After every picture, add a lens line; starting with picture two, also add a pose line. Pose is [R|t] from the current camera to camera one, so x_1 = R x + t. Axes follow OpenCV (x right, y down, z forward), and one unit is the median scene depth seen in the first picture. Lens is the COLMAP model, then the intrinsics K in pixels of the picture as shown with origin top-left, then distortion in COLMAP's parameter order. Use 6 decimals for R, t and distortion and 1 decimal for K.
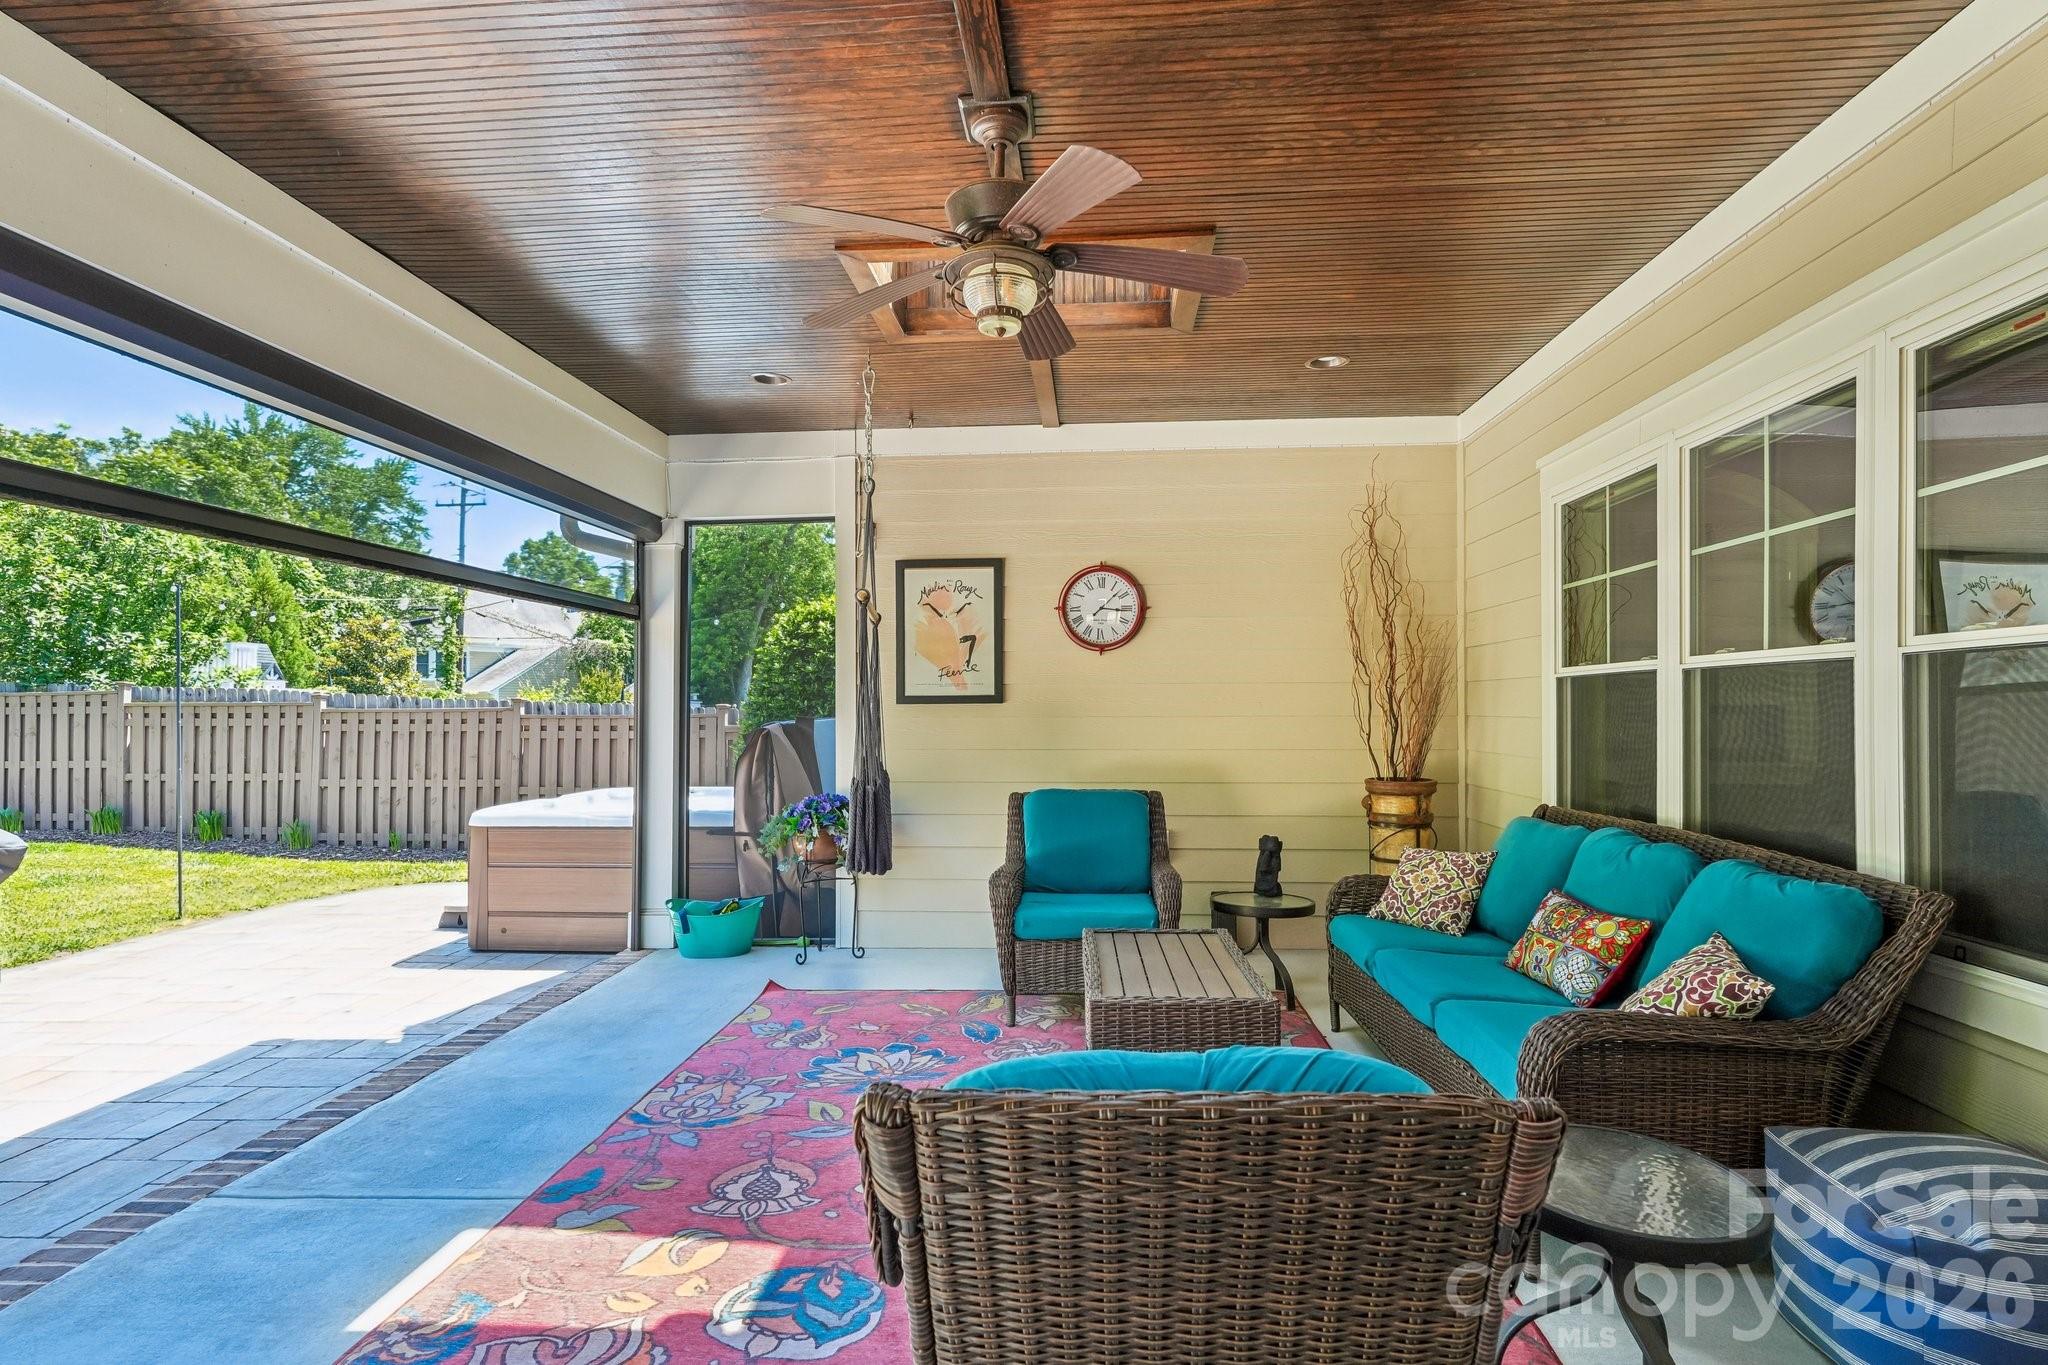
lens RADIAL K [[1023.8, 0, 1022.9], [0, 1023.8, 692.5], [0, 0, 1]] dist [0.000983, 0.001510]
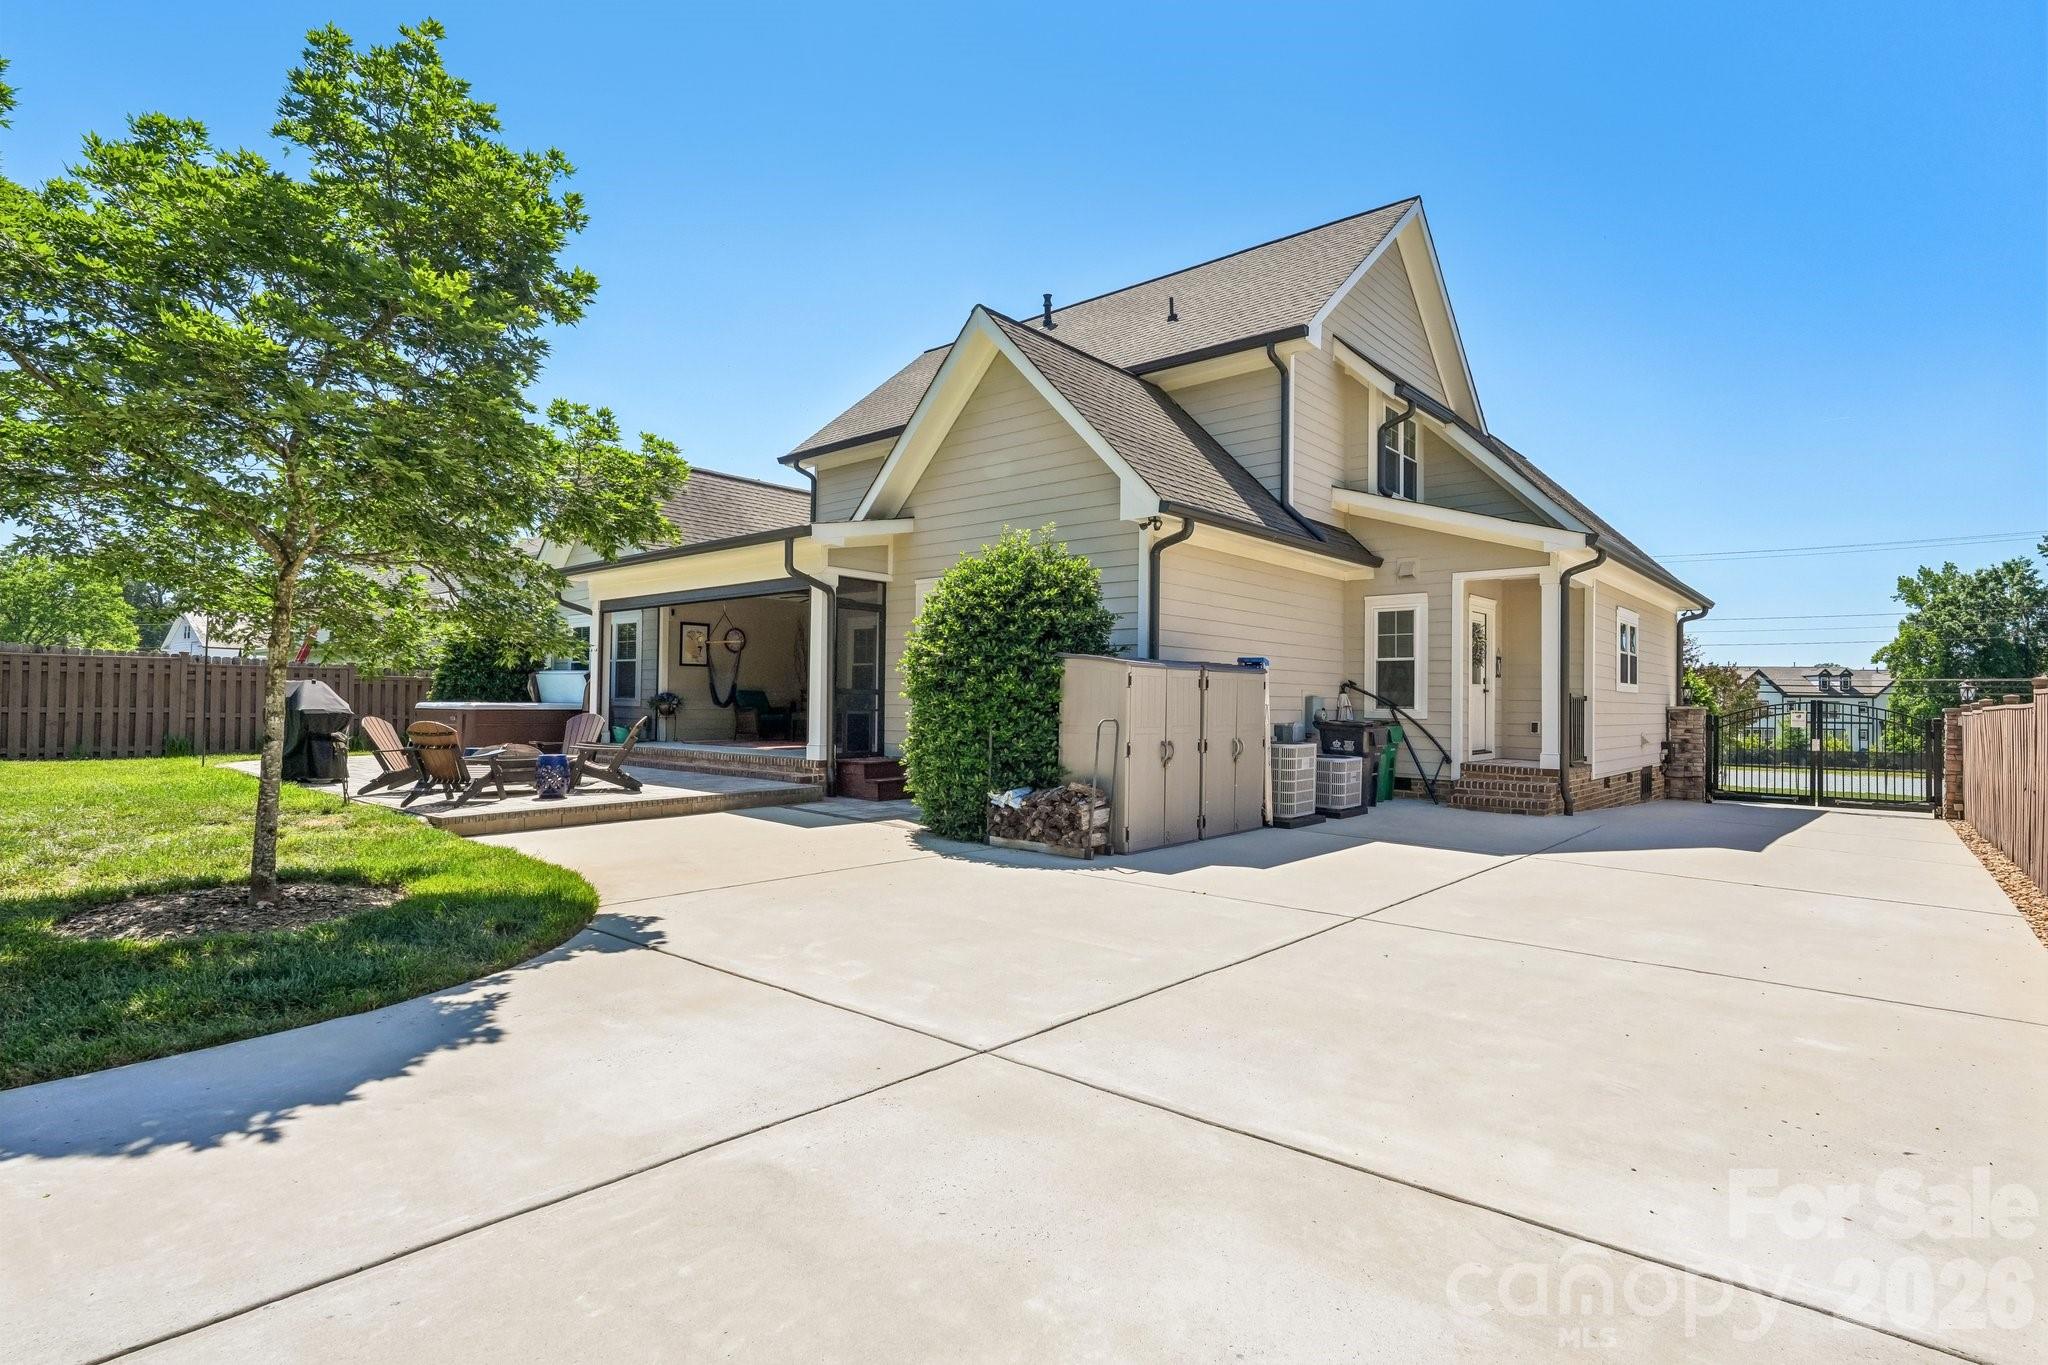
lens RADIAL K [[1015.0, 0, 1027.2], [0, 1015.0, 701.1], [0, 0, 1]] dist [-0.000177, 0.001530]
pose [[0.602224, 0.011042, 0.798251, -1.882494], [-0.028964, 0.999548, 0.008025, 0.060260], [-0.797802, -0.027954, 0.602272, -1.694590]]
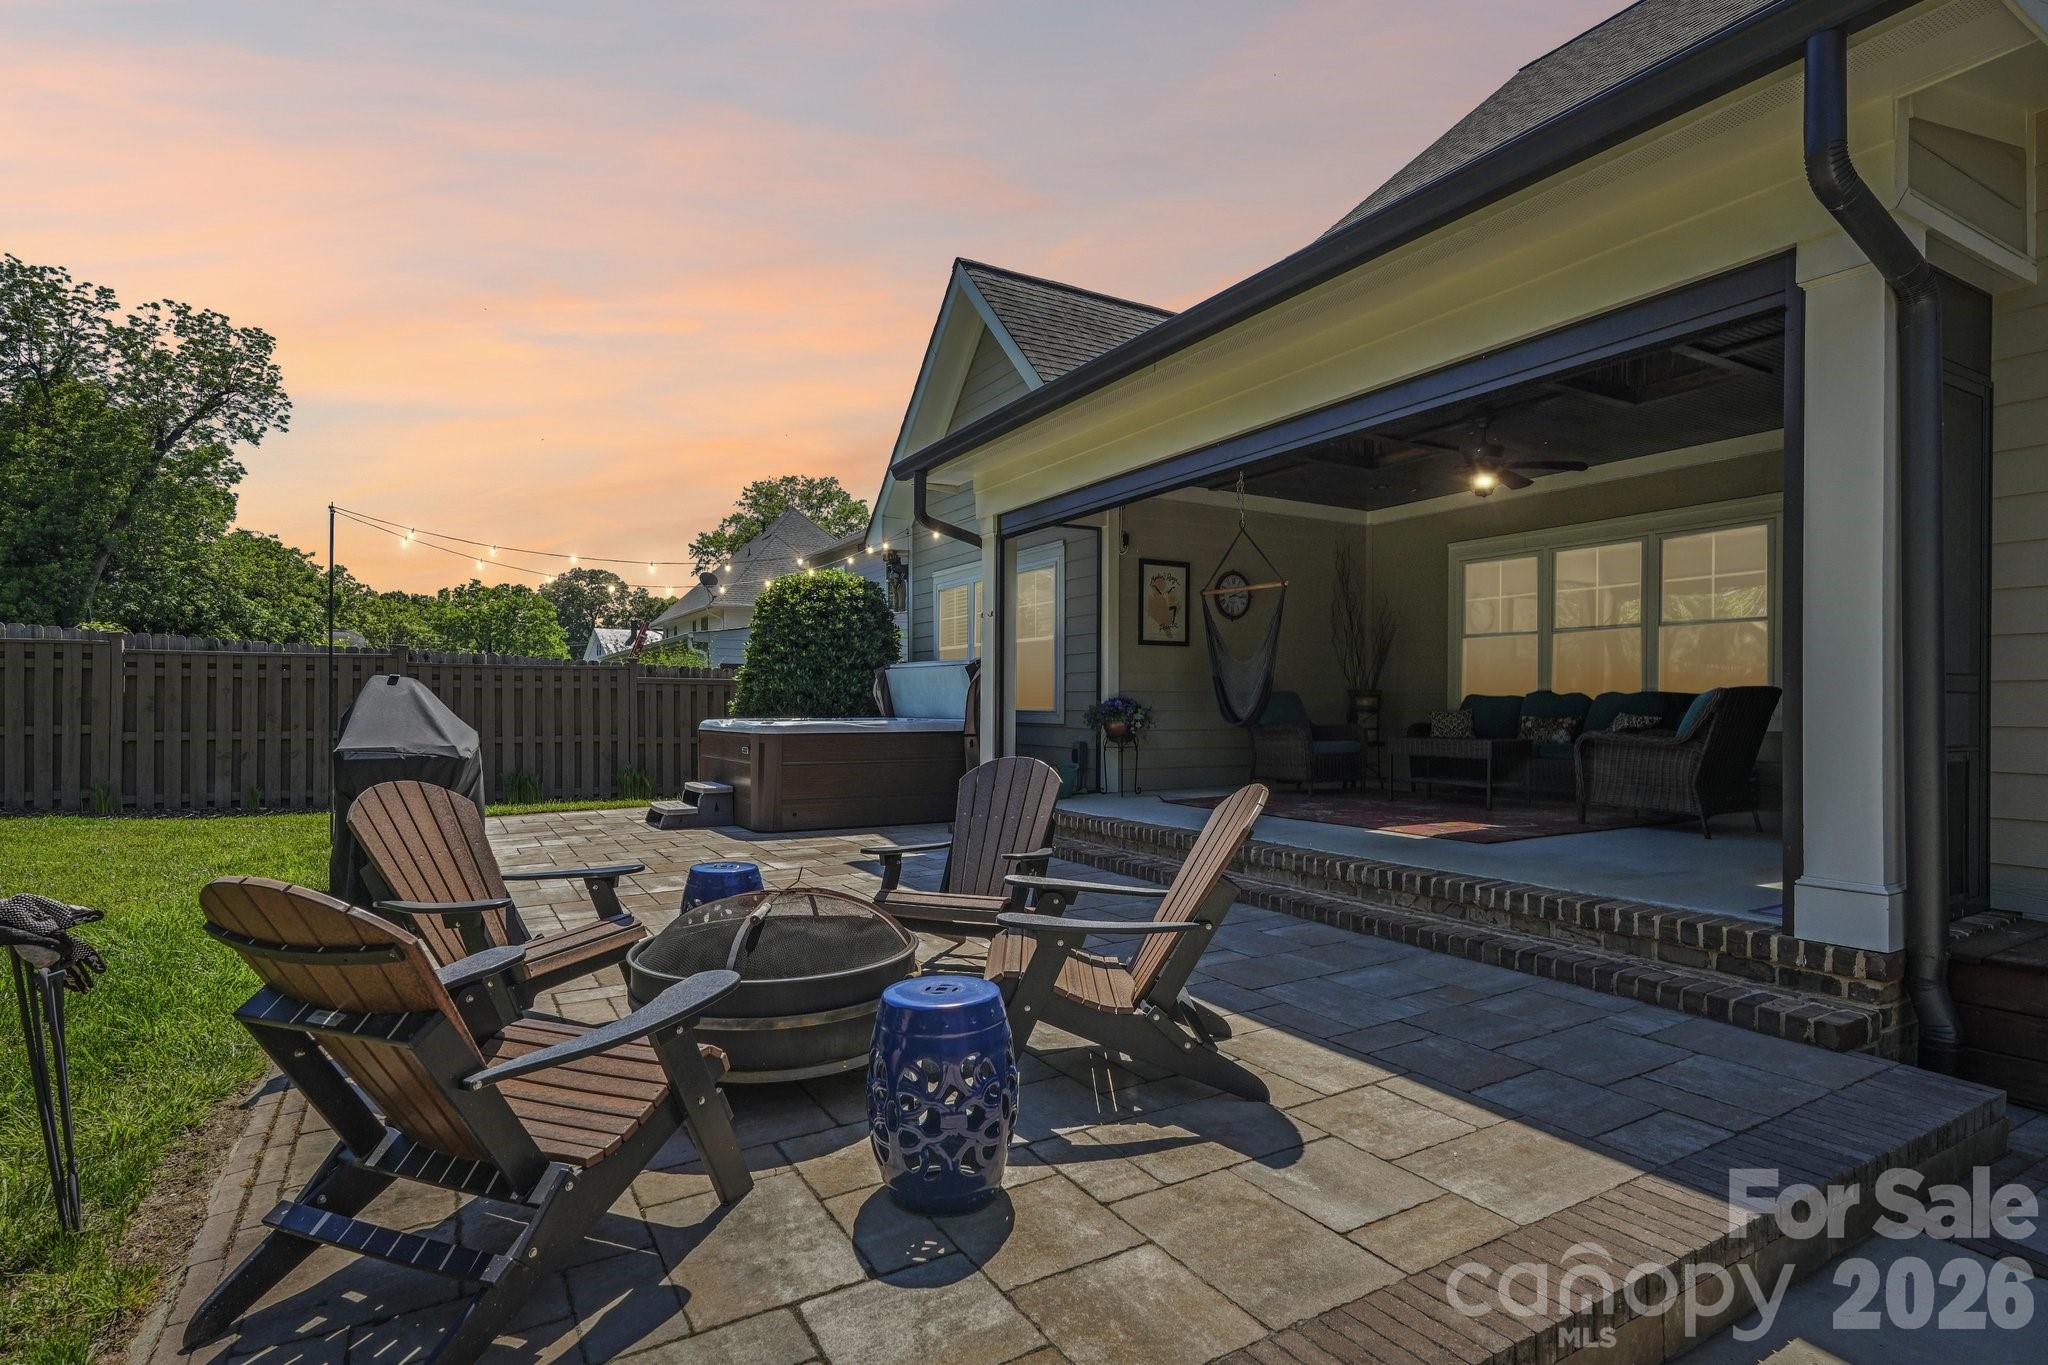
lens RADIAL K [[1015.0, 0, 1027.2], [0, 1015.0, 701.1], [0, 0, 1]] dist [-0.000177, 0.001530]
pose [[0.827449, 0.007378, 0.561493, -1.108871], [-0.014503, 0.999861, 0.008234, 0.084723], [-0.561354, -0.014957, 0.827441, -0.243716]]
